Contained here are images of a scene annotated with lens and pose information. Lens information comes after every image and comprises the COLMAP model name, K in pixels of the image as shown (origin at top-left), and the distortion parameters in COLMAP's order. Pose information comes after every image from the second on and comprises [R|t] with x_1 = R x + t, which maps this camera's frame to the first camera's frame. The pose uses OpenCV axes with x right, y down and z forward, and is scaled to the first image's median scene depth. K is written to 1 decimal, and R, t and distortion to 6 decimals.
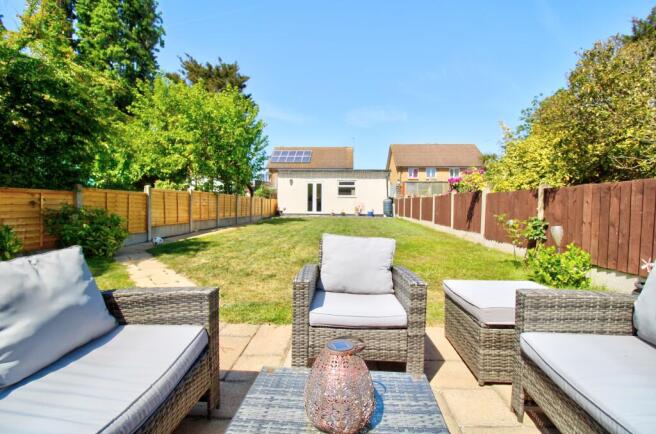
lens RADIAL K [[302.4, 0, 333.0], [0, 302.4, 217.9], [0, 0, 1]] dist [-0.015446, -0.006119]
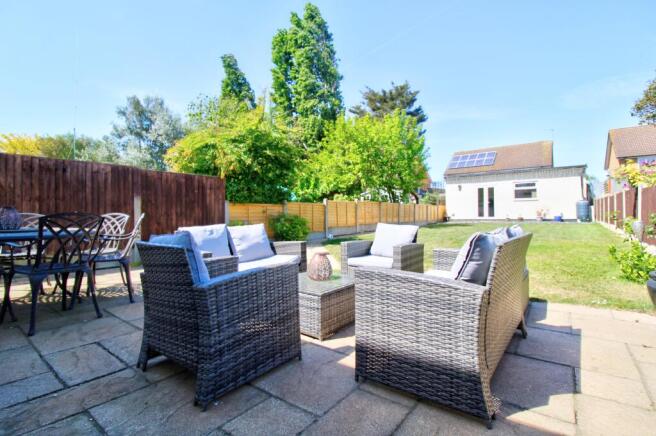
lens RADIAL K [[302.4, 0, 329.1], [0, 302.4, 216.8], [0, 0, 1]] dist [-0.015446, -0.006119]
pose [[0.817933, -0.015029, -0.575118, 0.095217], [-0.002230, 0.999568, -0.029293, 0.009010], [0.575310, 0.025242, 0.817546, -0.070052]]
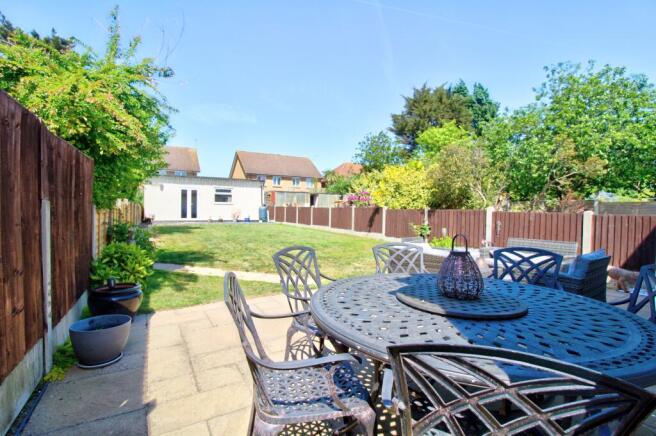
lens RADIAL K [[302.4, 0, 338.7], [0, 302.4, 216.4], [0, 0, 1]] dist [-0.015446, -0.006119]
pose [[0.830414, -0.009328, 0.557068, -0.242124], [0.017826, 0.999793, -0.009832, -0.010704], [-0.556861, 0.018095, 0.830409, -0.096254]]
